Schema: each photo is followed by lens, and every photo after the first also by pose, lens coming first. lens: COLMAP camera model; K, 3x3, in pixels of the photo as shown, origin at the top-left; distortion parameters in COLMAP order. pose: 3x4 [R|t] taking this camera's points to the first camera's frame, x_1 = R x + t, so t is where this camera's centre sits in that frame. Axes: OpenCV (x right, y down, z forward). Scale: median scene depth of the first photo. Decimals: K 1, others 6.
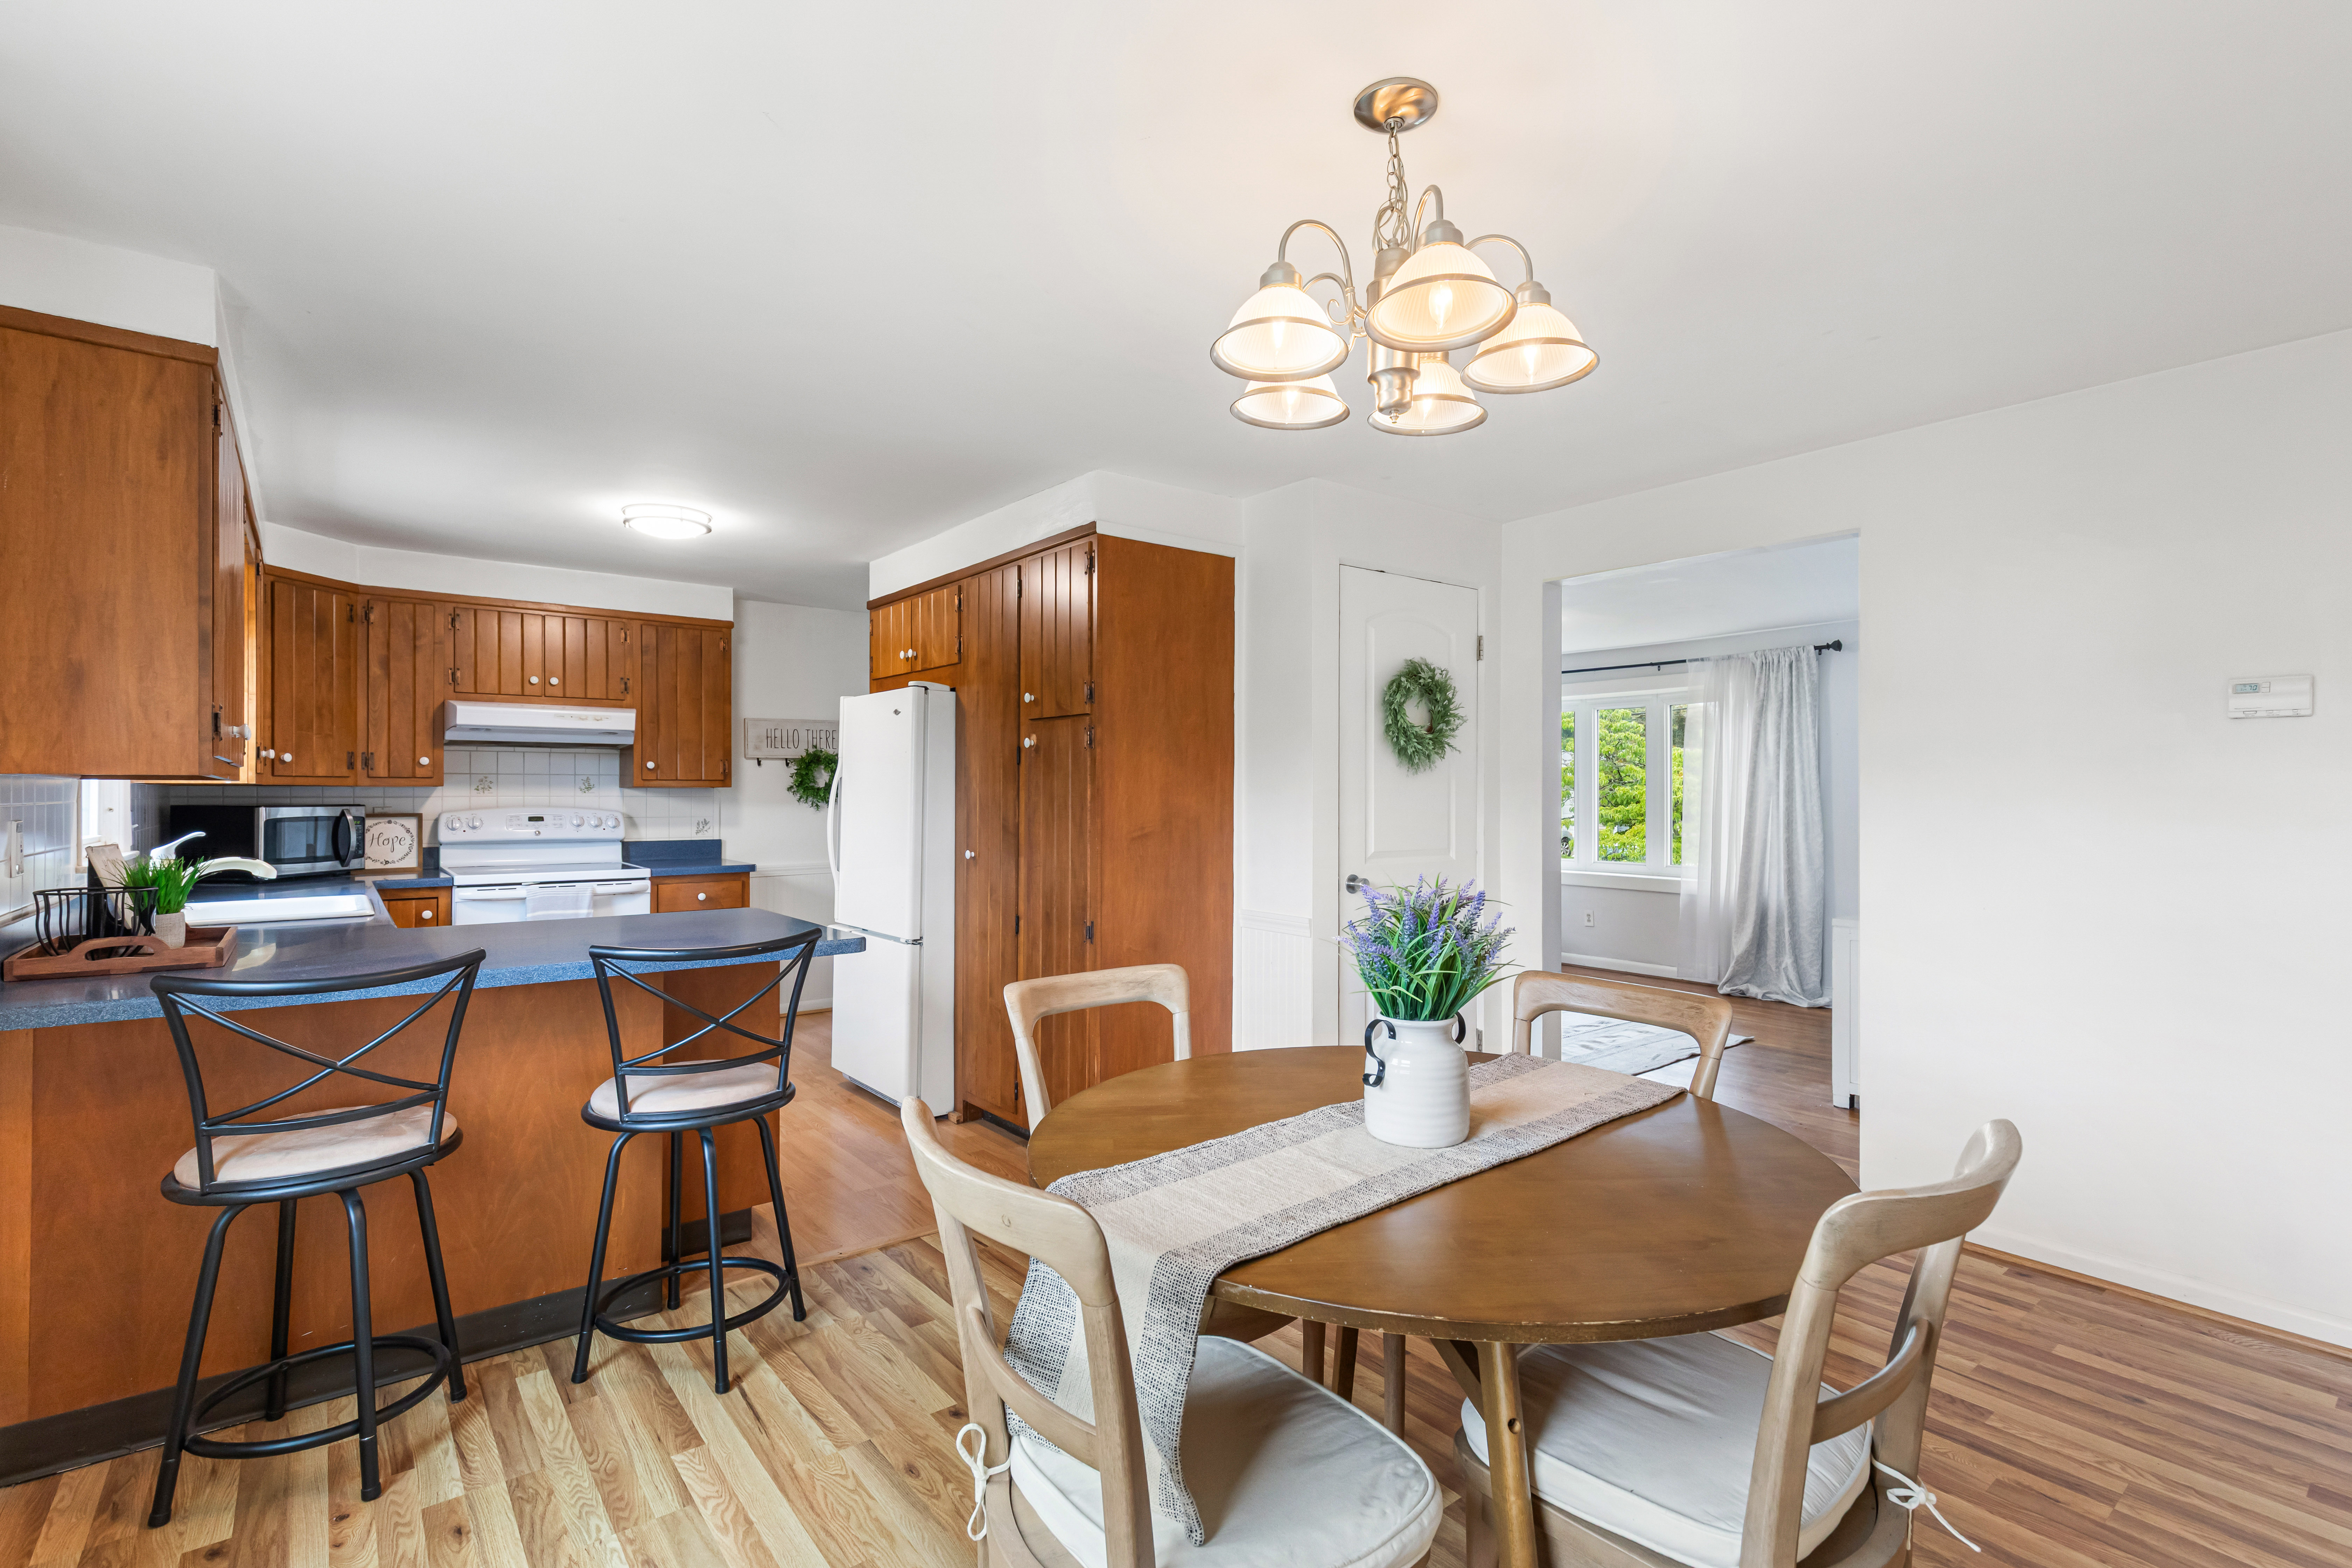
lens RADIAL K [[1070.7, 0, 1186.1], [0, 1070.7, 789.6], [0, 0, 1]] dist [0.009254, -0.002913]
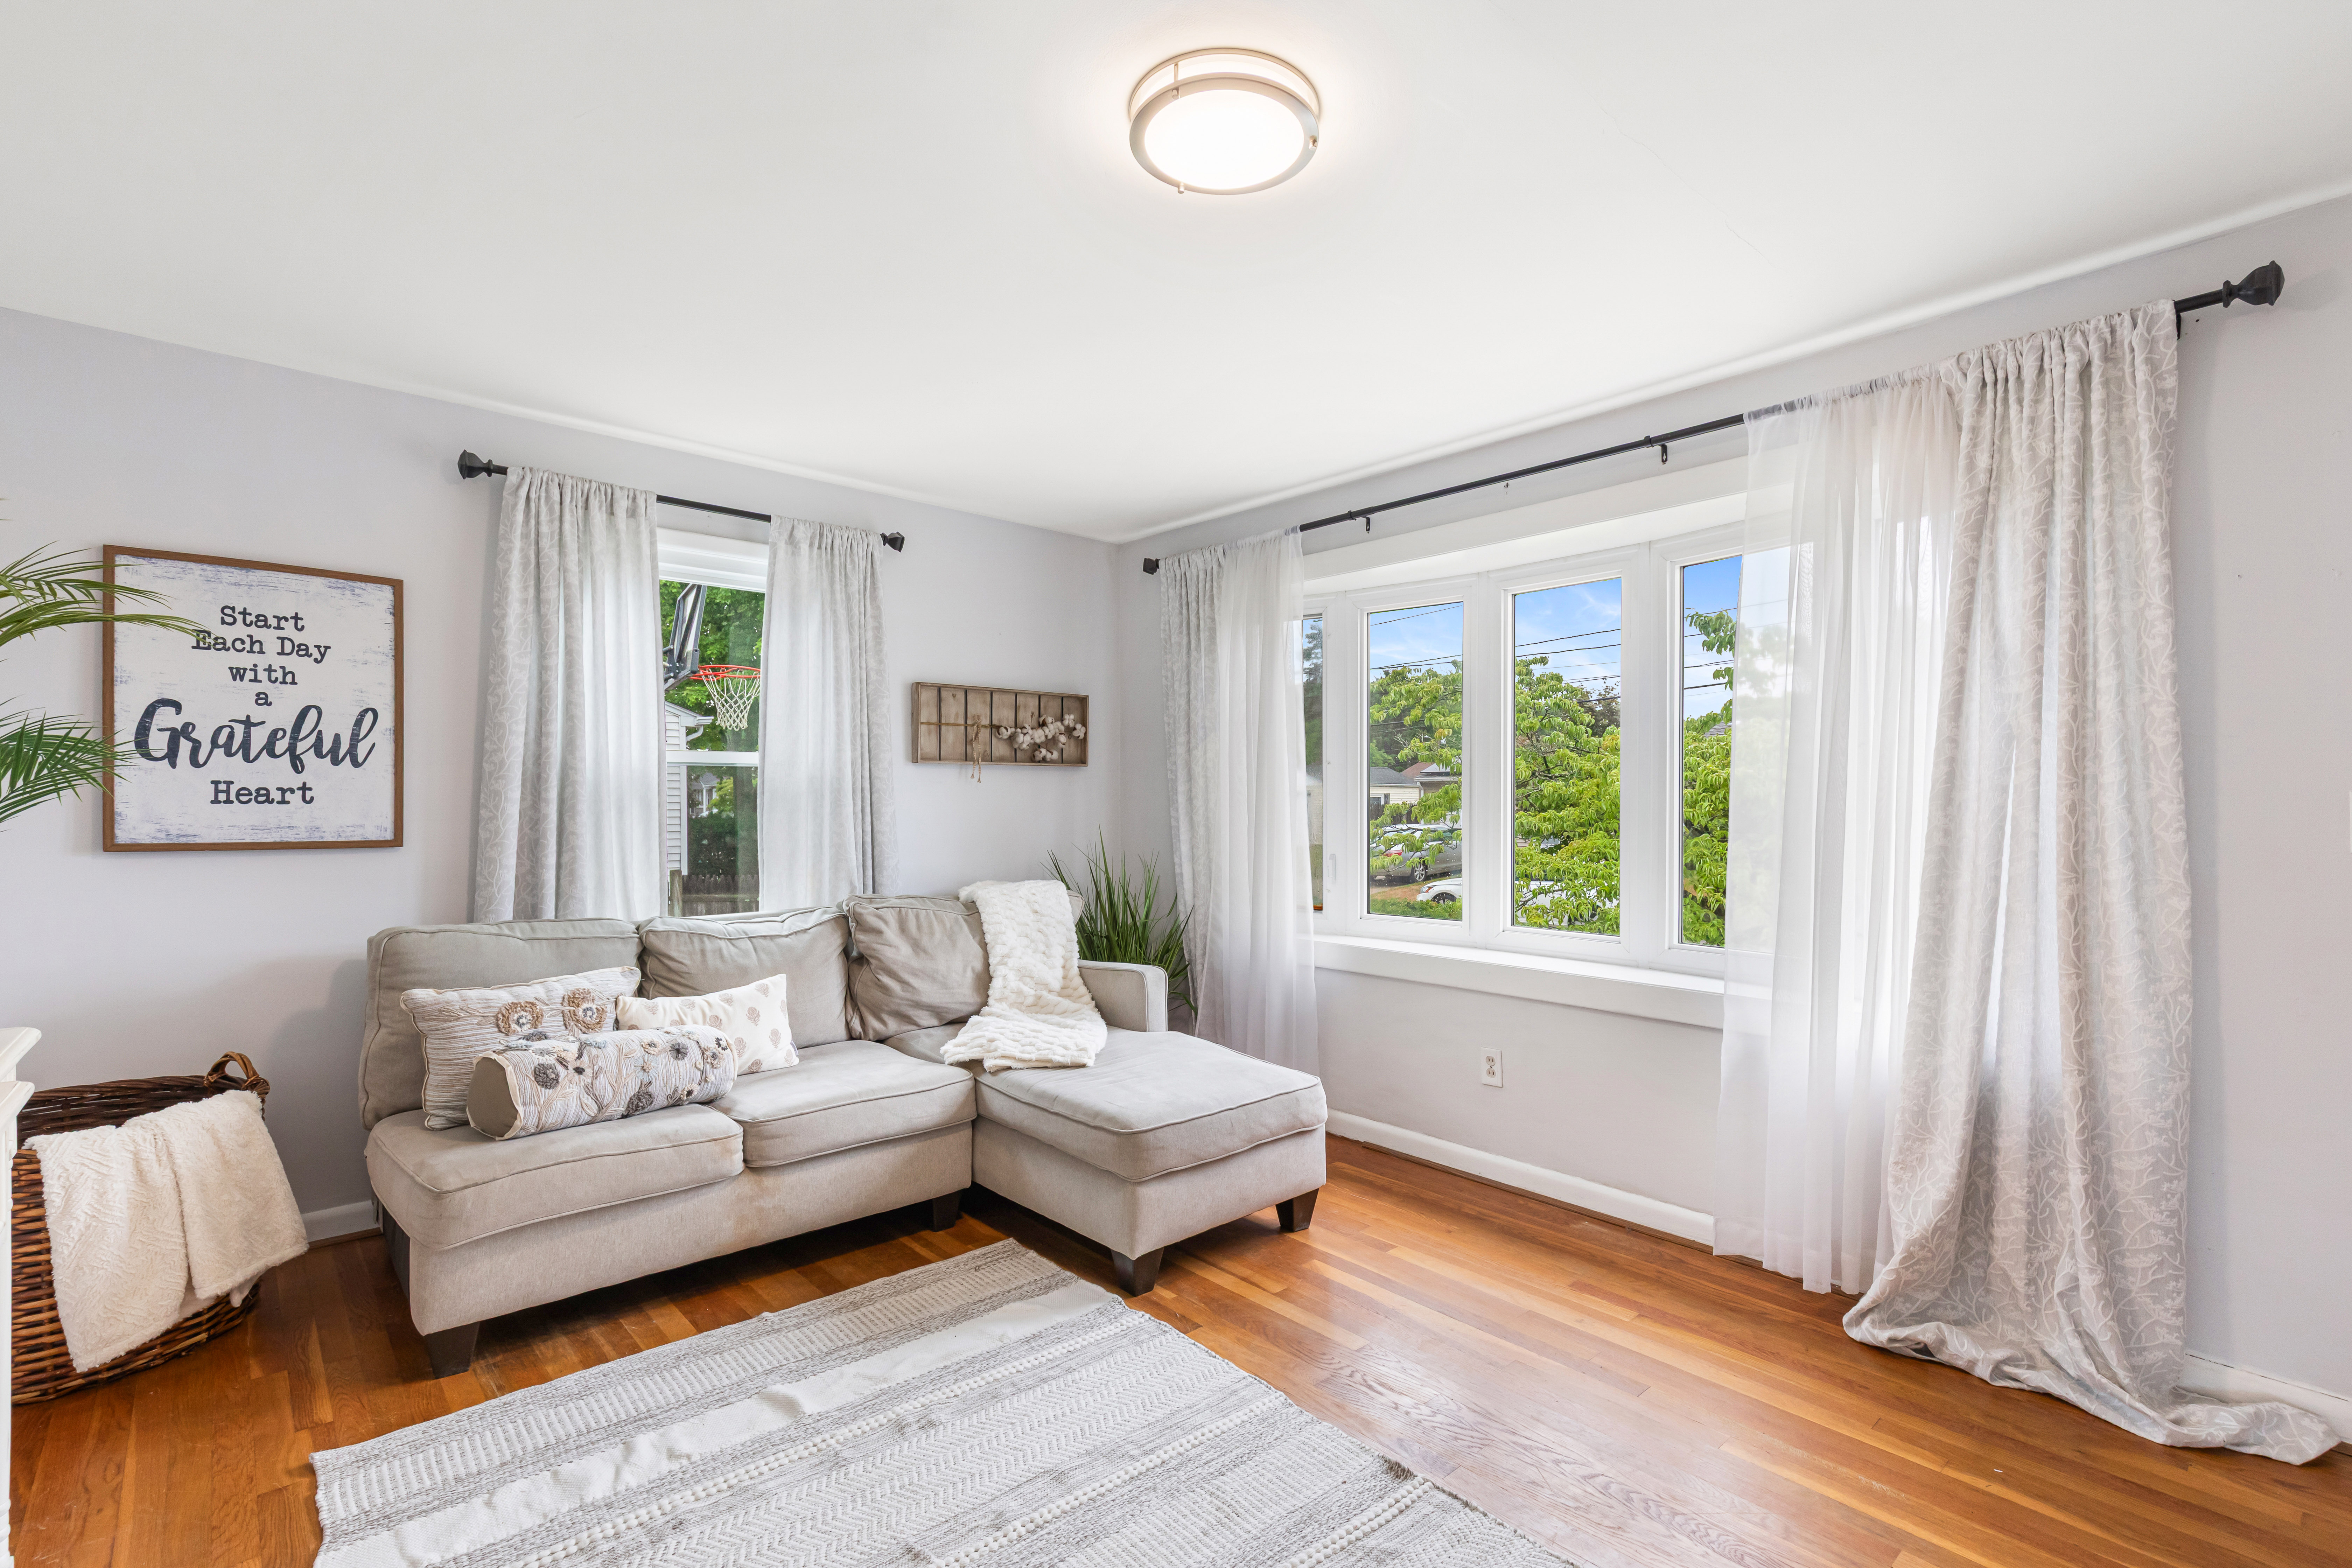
lens RADIAL K [[1070.7, 0, 1172.8], [0, 1070.7, 809.3], [0, 0, 1]] dist [0.009254, -0.002913]
pose [[0.998502, -0.001782, 0.054691, 0.359749], [0.001179, 0.999938, 0.011055, 0.018937], [-0.054707, -0.010974, 0.998442, 0.925478]]
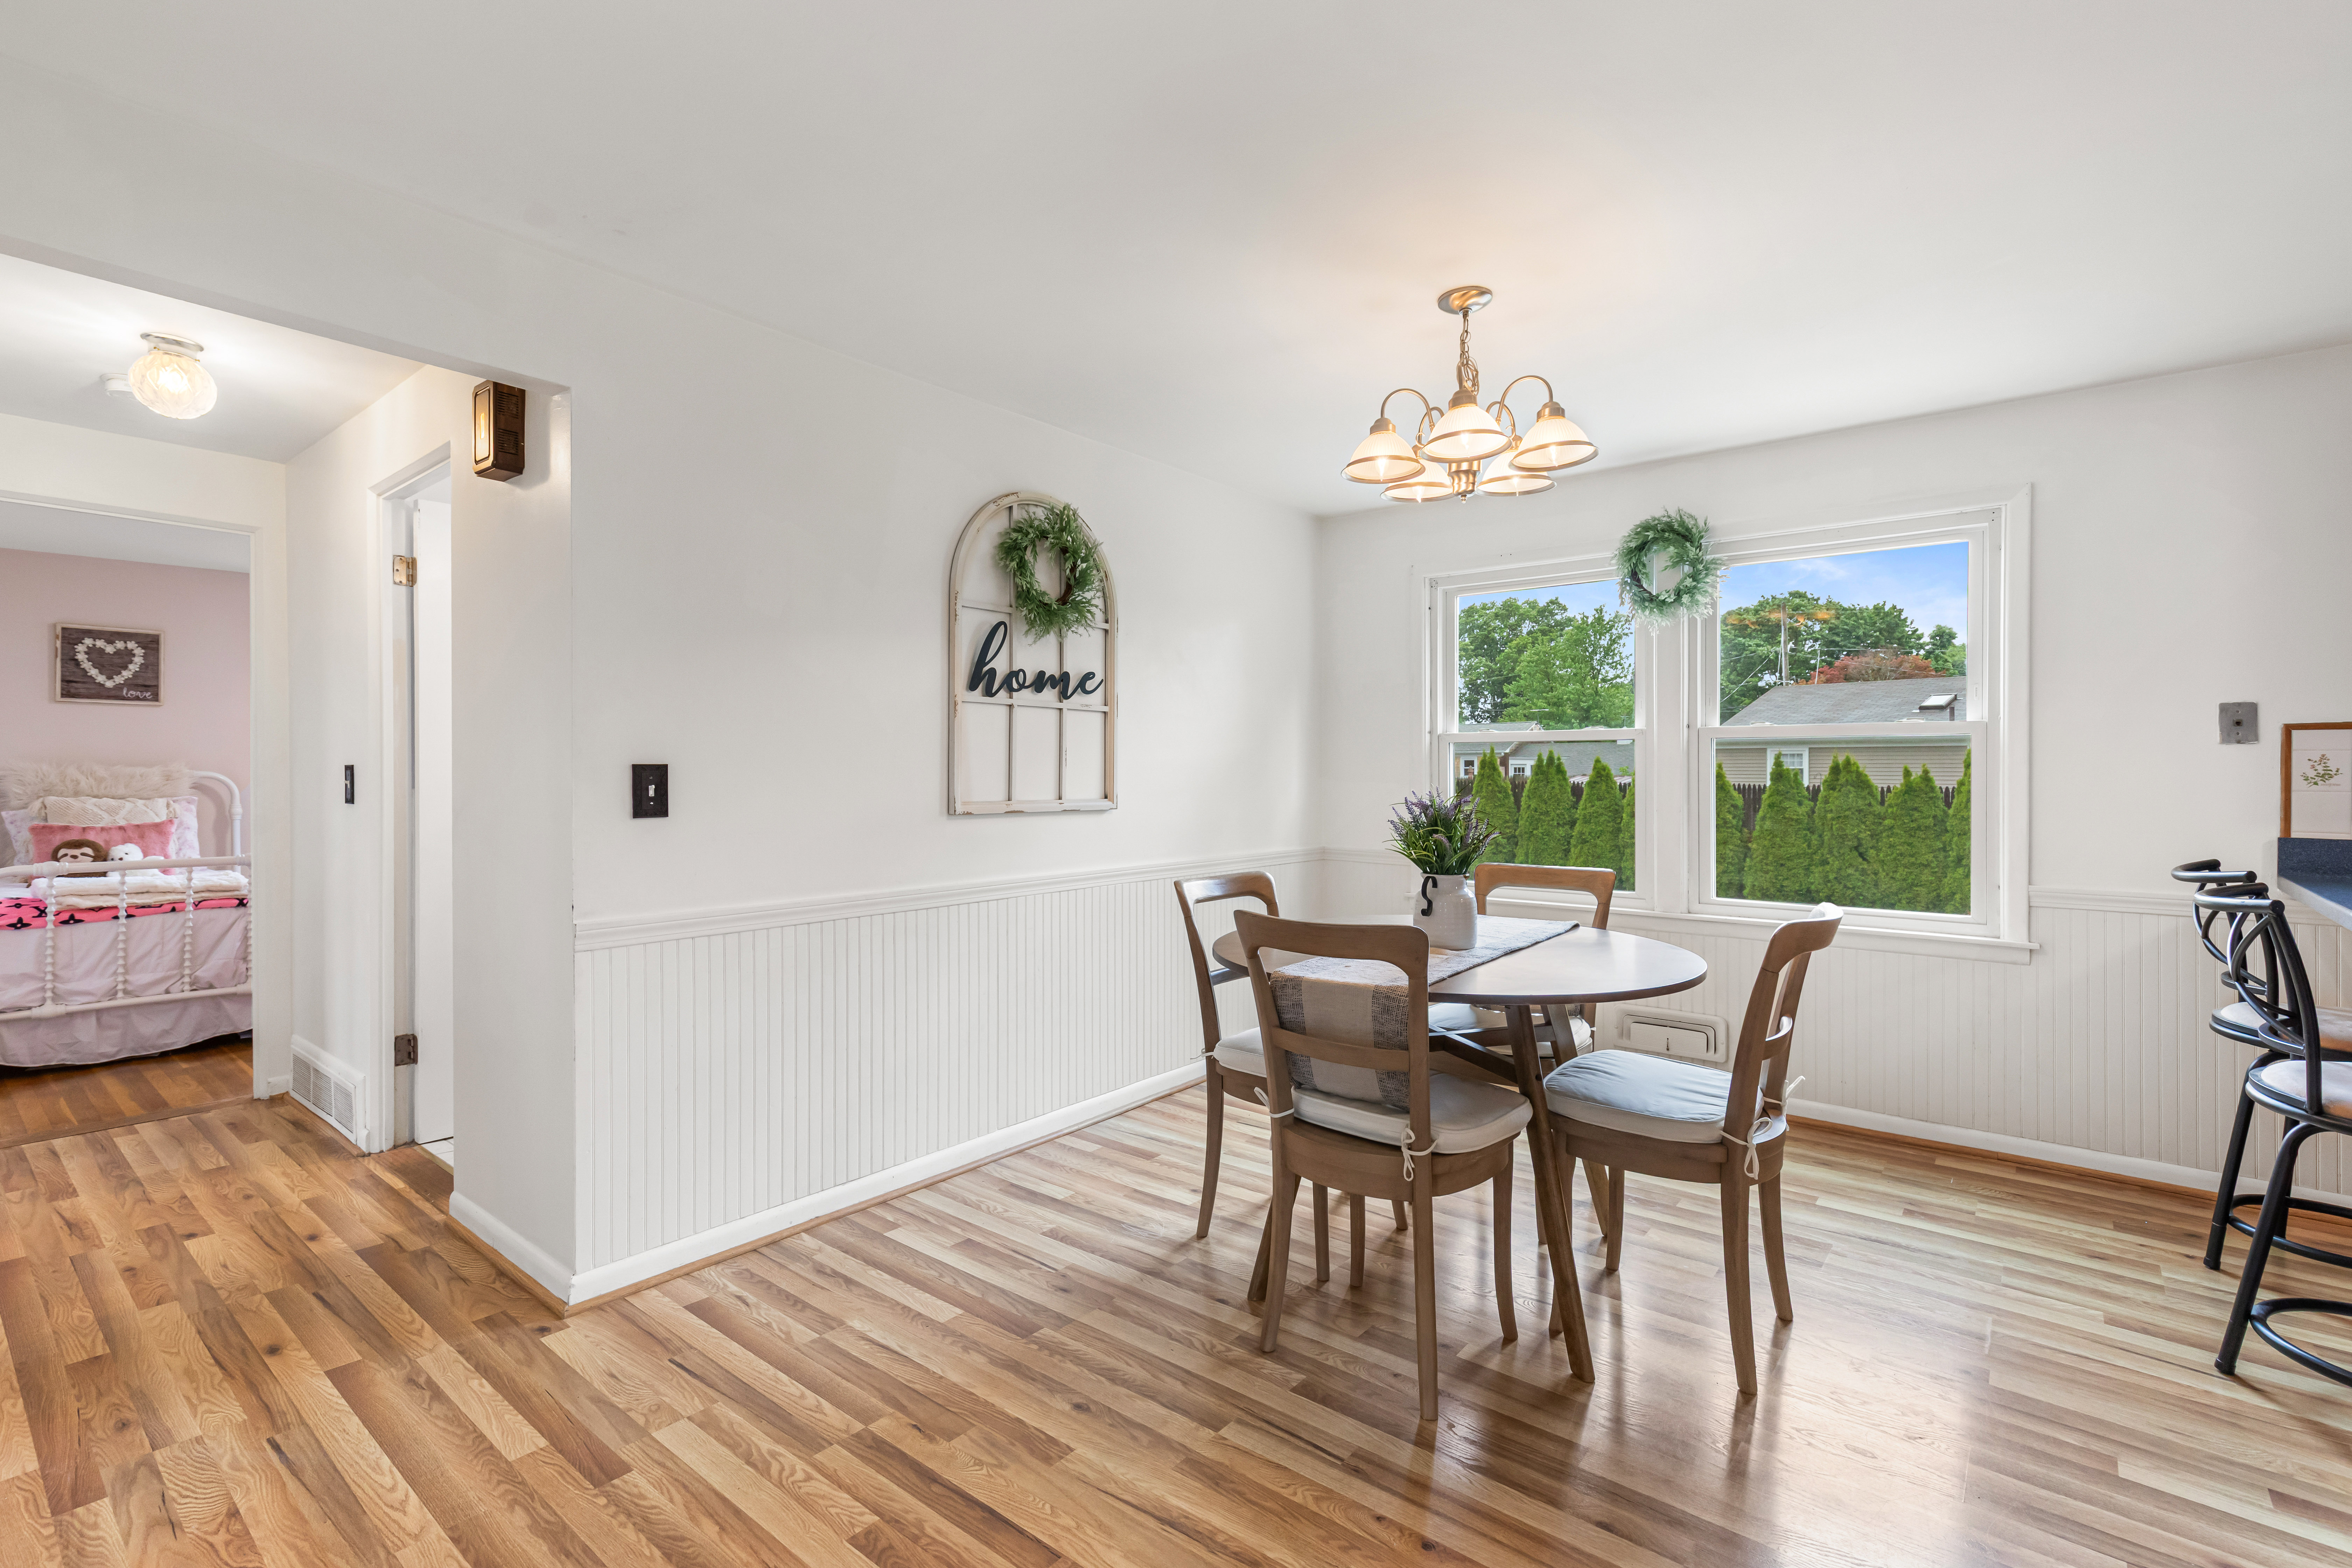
lens RADIAL K [[1070.7, 0, 1172.8], [0, 1070.7, 773.0], [0, 0, 1]] dist [0.009254, -0.002913]
pose [[-0.976812, -0.000507, -0.214097, 0.308465], [-0.000521, 1.000000, 0.000008, 0.018304], [0.214097, 0.000119, -0.976812, 0.798044]]
